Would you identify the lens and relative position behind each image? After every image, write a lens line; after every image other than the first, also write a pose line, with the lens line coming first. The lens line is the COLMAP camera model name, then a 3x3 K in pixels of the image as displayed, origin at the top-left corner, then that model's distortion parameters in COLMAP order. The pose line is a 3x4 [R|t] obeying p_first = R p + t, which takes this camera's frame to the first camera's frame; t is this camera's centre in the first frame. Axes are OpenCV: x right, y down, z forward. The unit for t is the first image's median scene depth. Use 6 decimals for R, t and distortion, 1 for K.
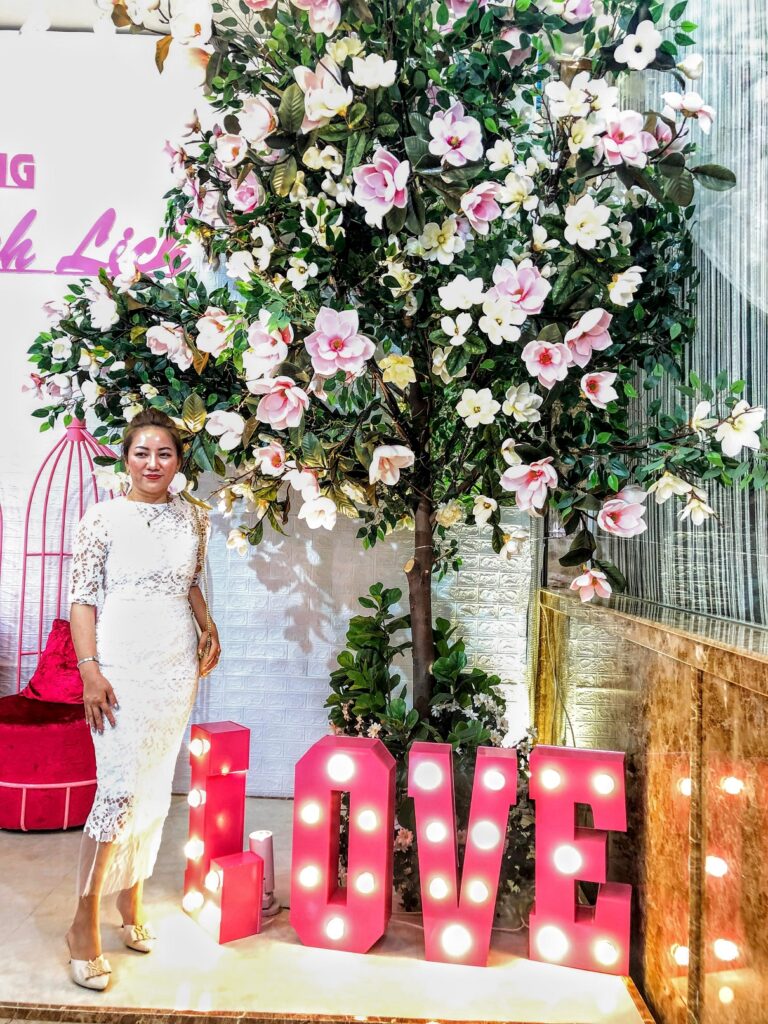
lens RADIAL K [[890.7, 0, 384.0], [0, 890.7, 512.0], [0, 0, 1]] dist [0.067567, -0.104027]
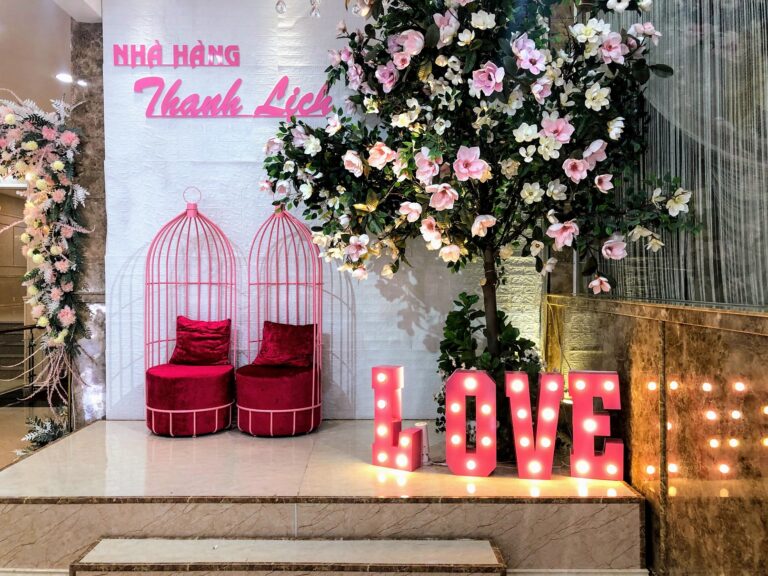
lens RADIAL K [[668.0, 0, 373.5], [0, 668.0, 288.4], [0, 0, 1]] dist [0.067567, -0.104027]
pose [[0.999347, -0.034979, 0.009032, -0.256301], [0.034498, 0.998213, 0.048797, 0.001417], [-0.010722, -0.048453, 0.998768, -0.422086]]
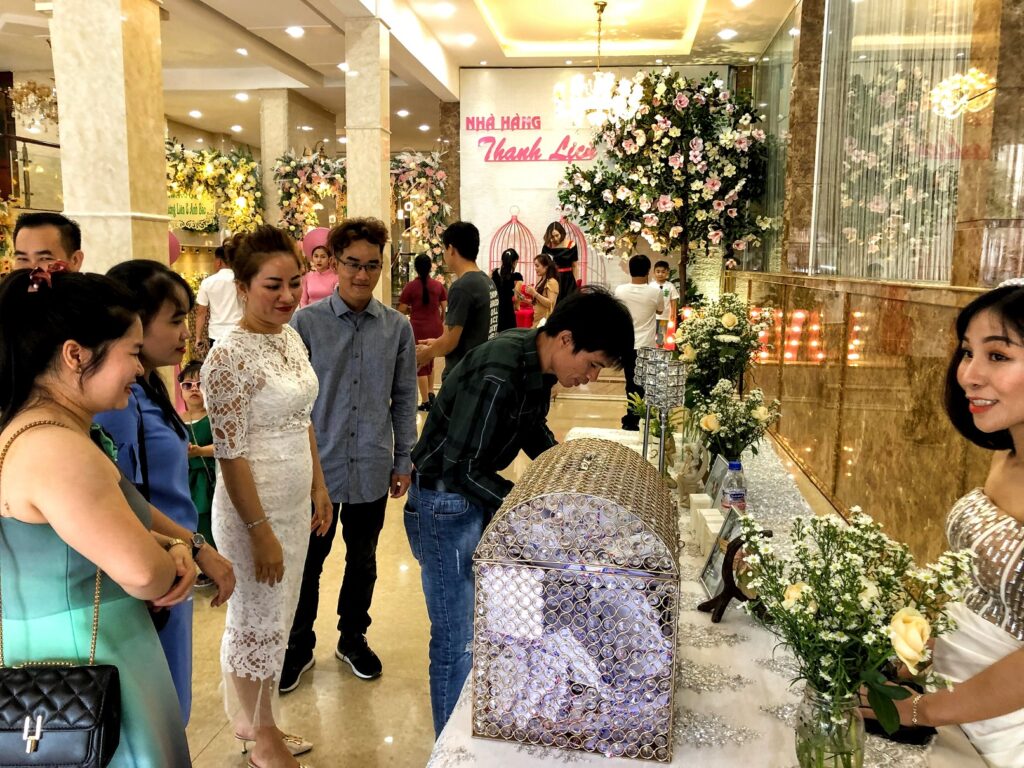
lens RADIAL K [[890.7, 0, 497.9], [0, 890.7, 384.5], [0, 0, 1]] dist [0.067567, -0.104027]
pose [[0.990994, -0.005318, -0.133799, -0.238007], [0.027667, 0.985782, 0.165739, -0.068780], [0.131015, -0.167948, 0.977051, -2.867941]]
